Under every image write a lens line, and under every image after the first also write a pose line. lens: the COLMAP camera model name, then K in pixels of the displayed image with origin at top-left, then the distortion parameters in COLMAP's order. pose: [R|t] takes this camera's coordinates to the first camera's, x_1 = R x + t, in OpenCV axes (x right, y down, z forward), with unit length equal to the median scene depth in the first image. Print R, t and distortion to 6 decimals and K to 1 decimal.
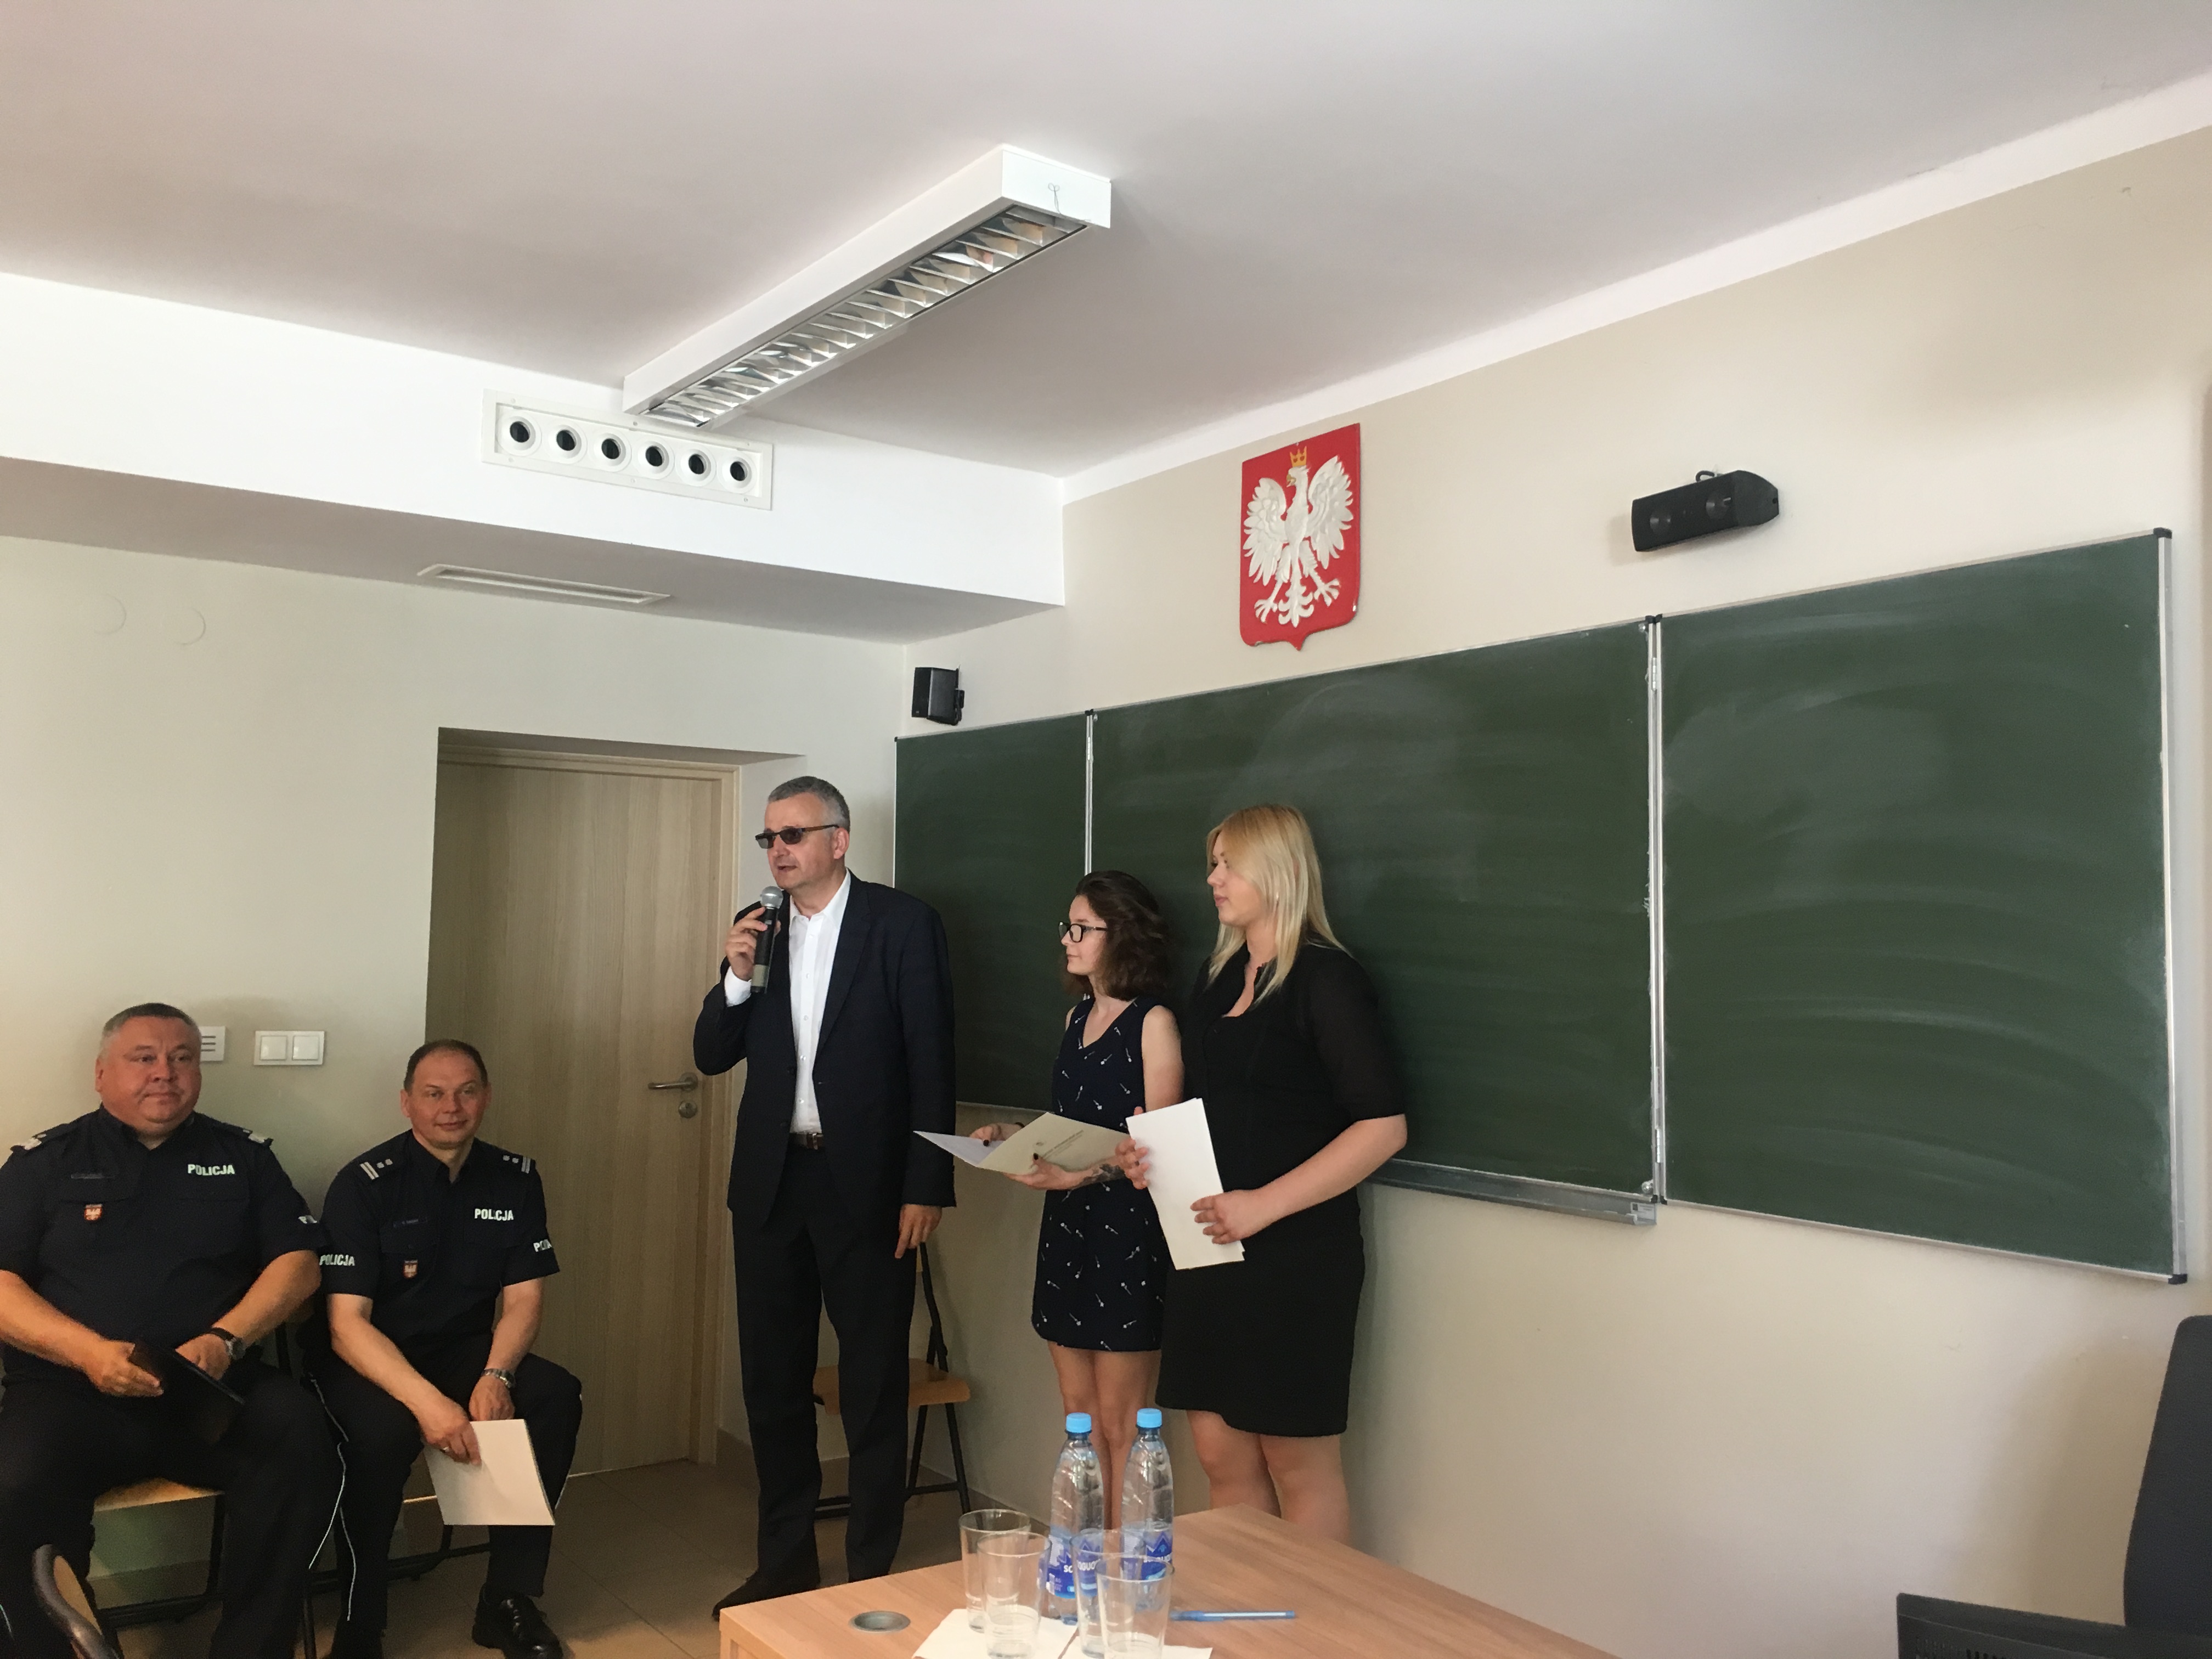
lens RADIAL K [[1941.8, 0, 1100.4], [0, 1941.8, 822.1], [0, 0, 1]] dist [0.073882, -0.099015]
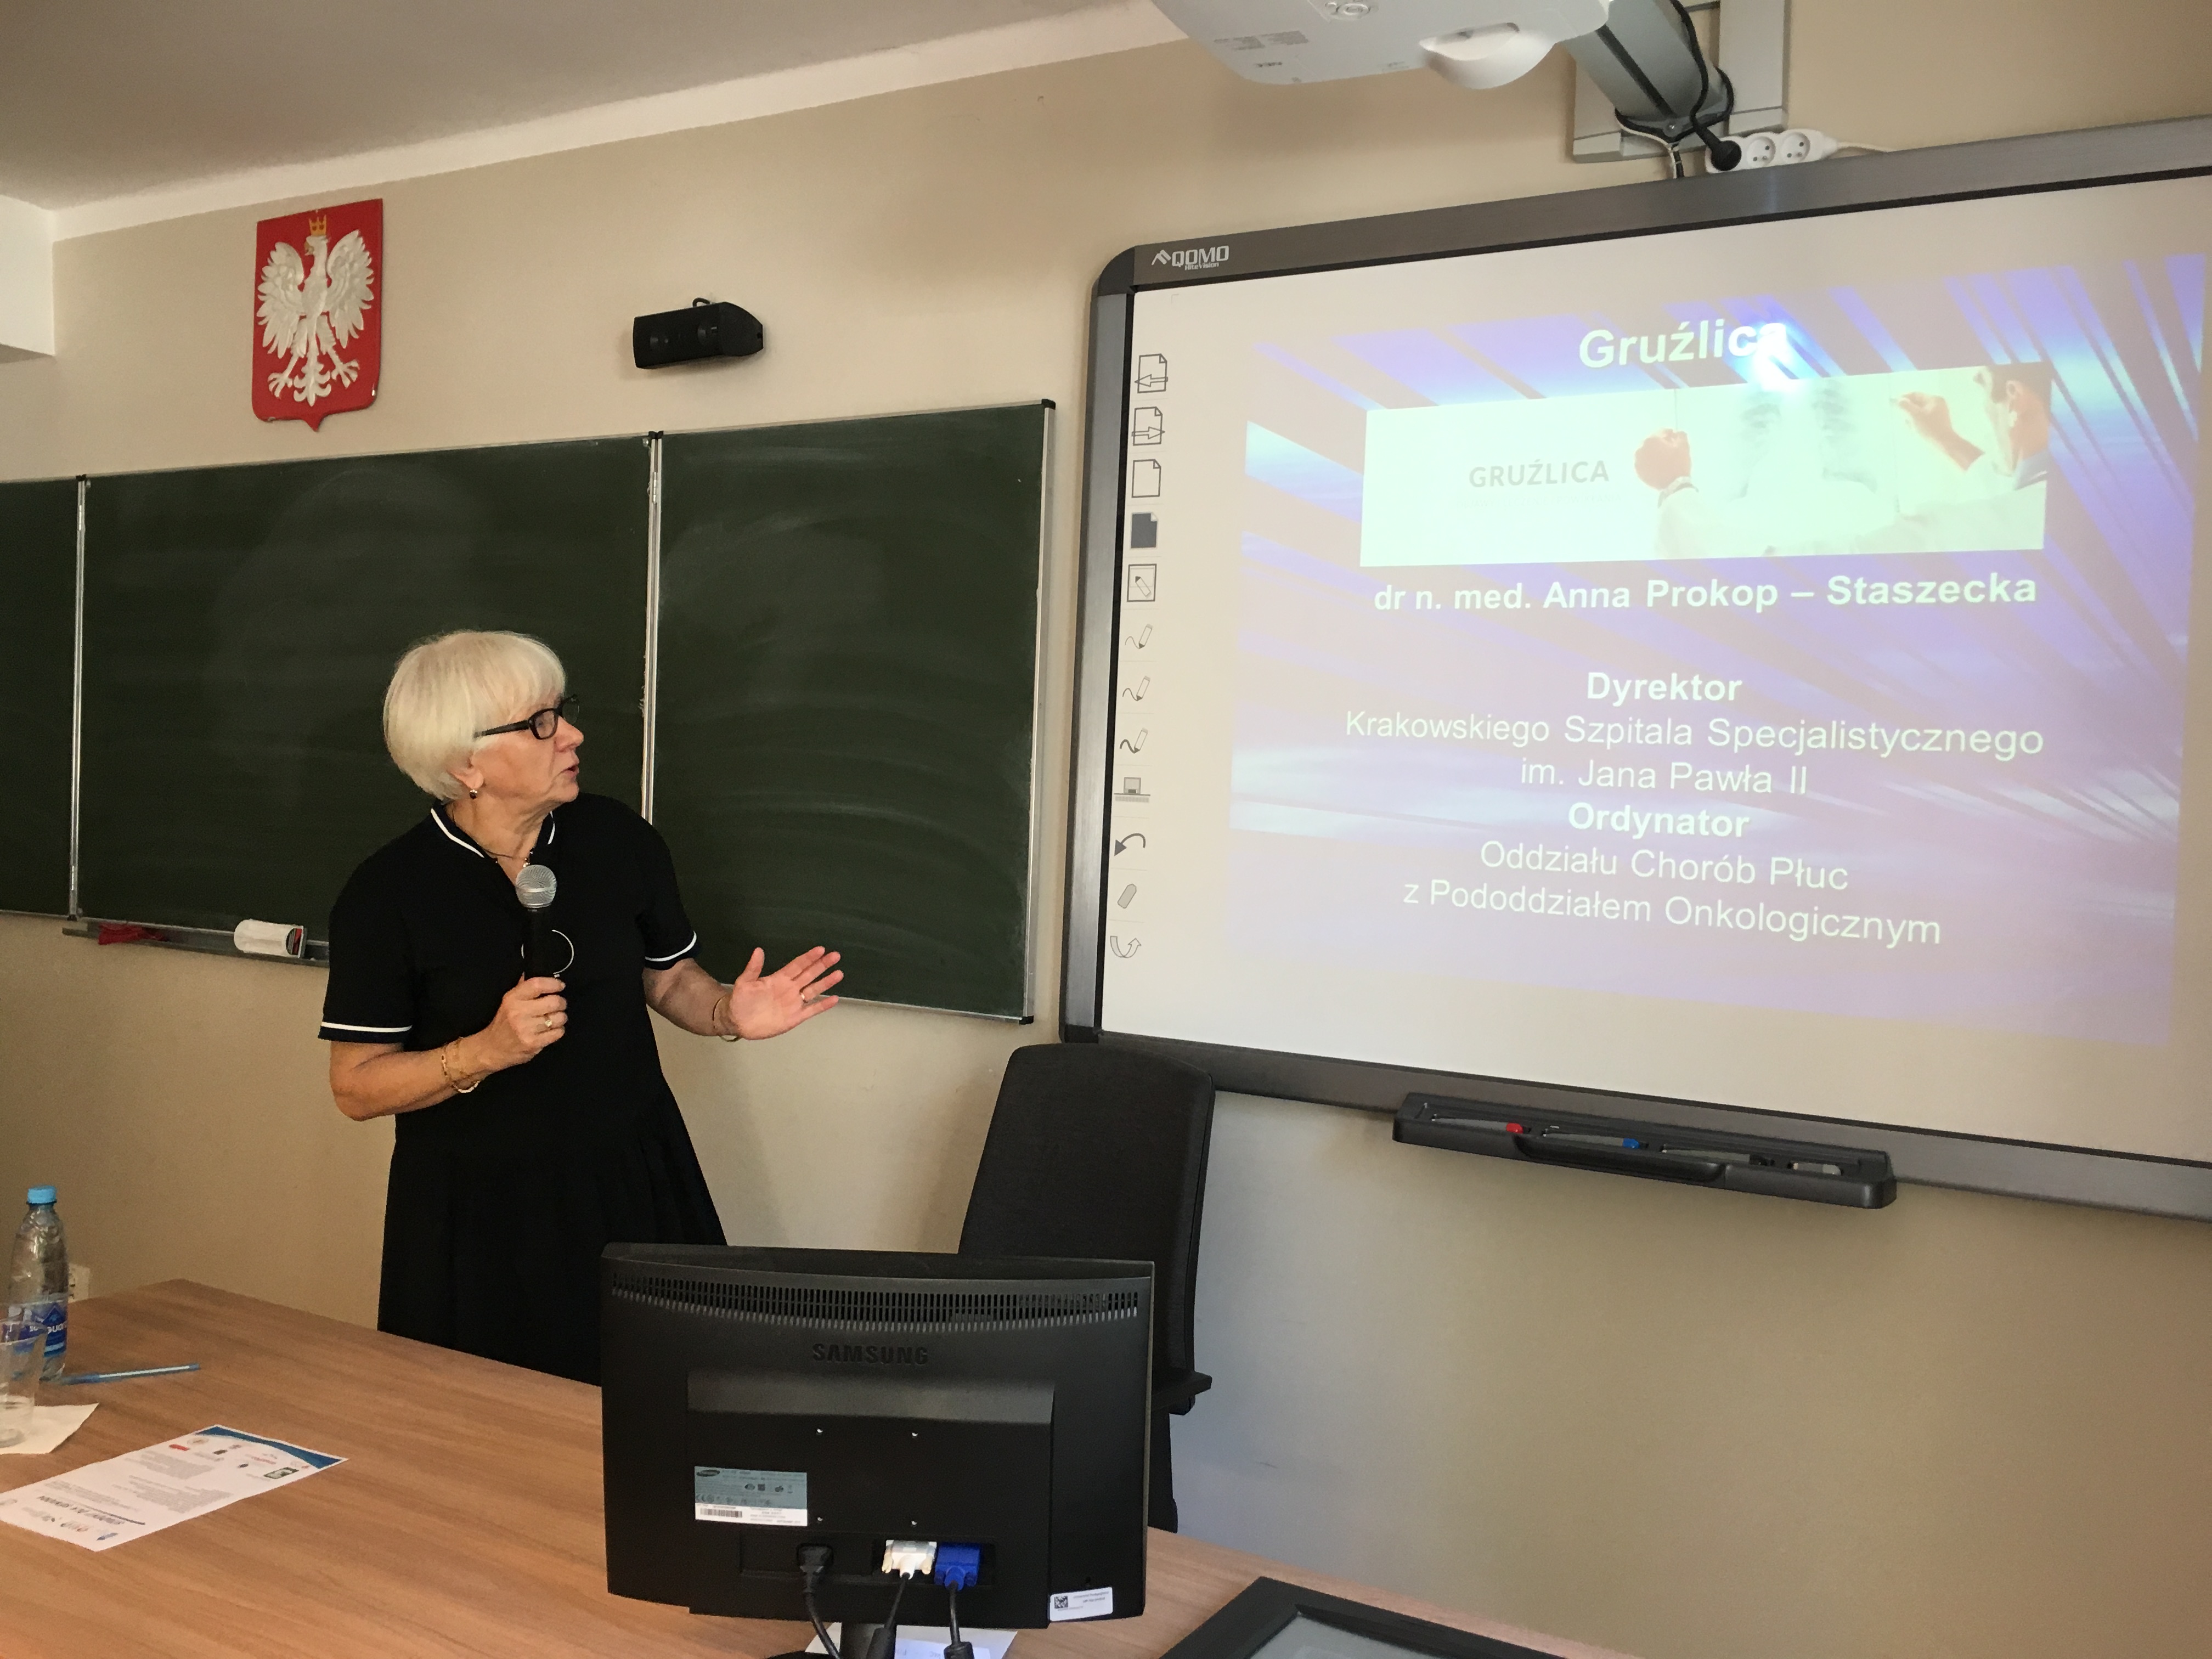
lens RADIAL K [[1941.8, 0, 1138.1], [0, 1941.8, 826.3], [0, 0, 1]] dist [0.073882, -0.099015]
pose [[0.901330, 0.011271, 0.432986, 0.053257], [-0.052324, 0.995174, 0.083015, 0.004405], [-0.429960, -0.097480, 0.897570, -0.068714]]
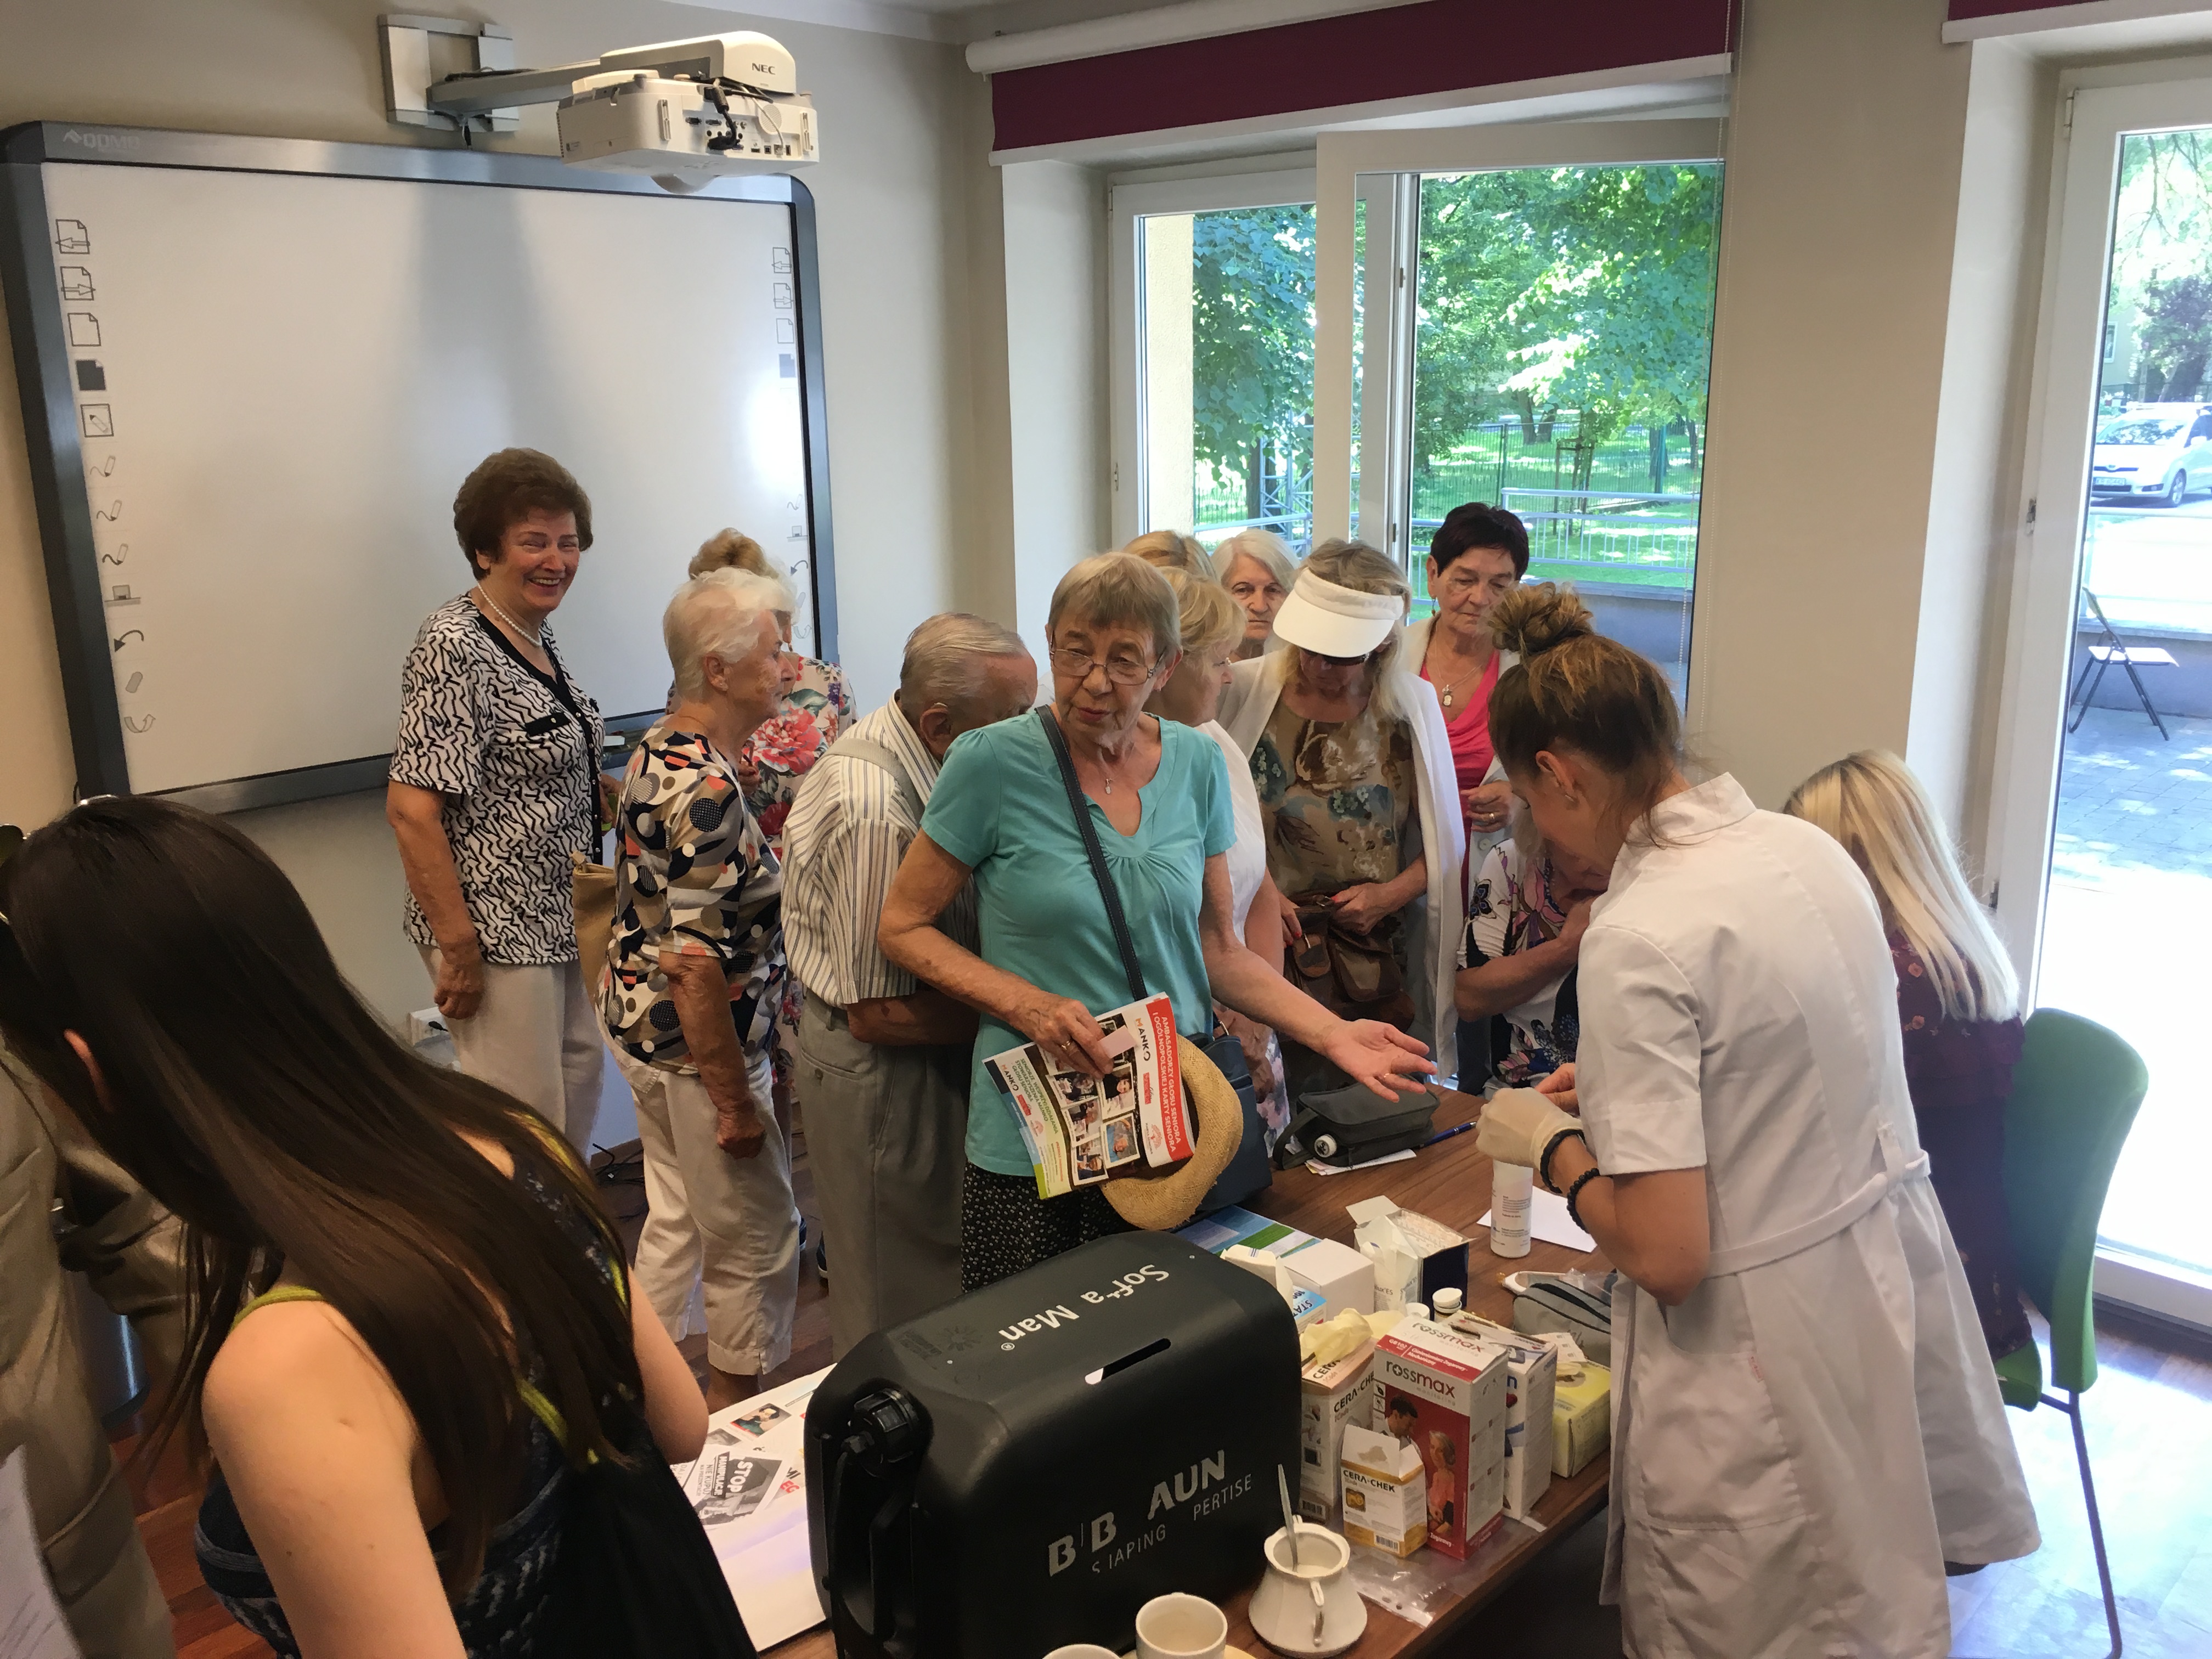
lens RADIAL K [[1941.8, 0, 1106.3], [0, 1941.8, 834.2], [0, 0, 1]] dist [0.073882, -0.099015]
pose [[-0.194148, -0.248877, 0.948877, -0.605471], [-0.047514, 0.968532, 0.244310, -0.084423], [-0.979821, 0.002347, -0.199864, 0.336814]]
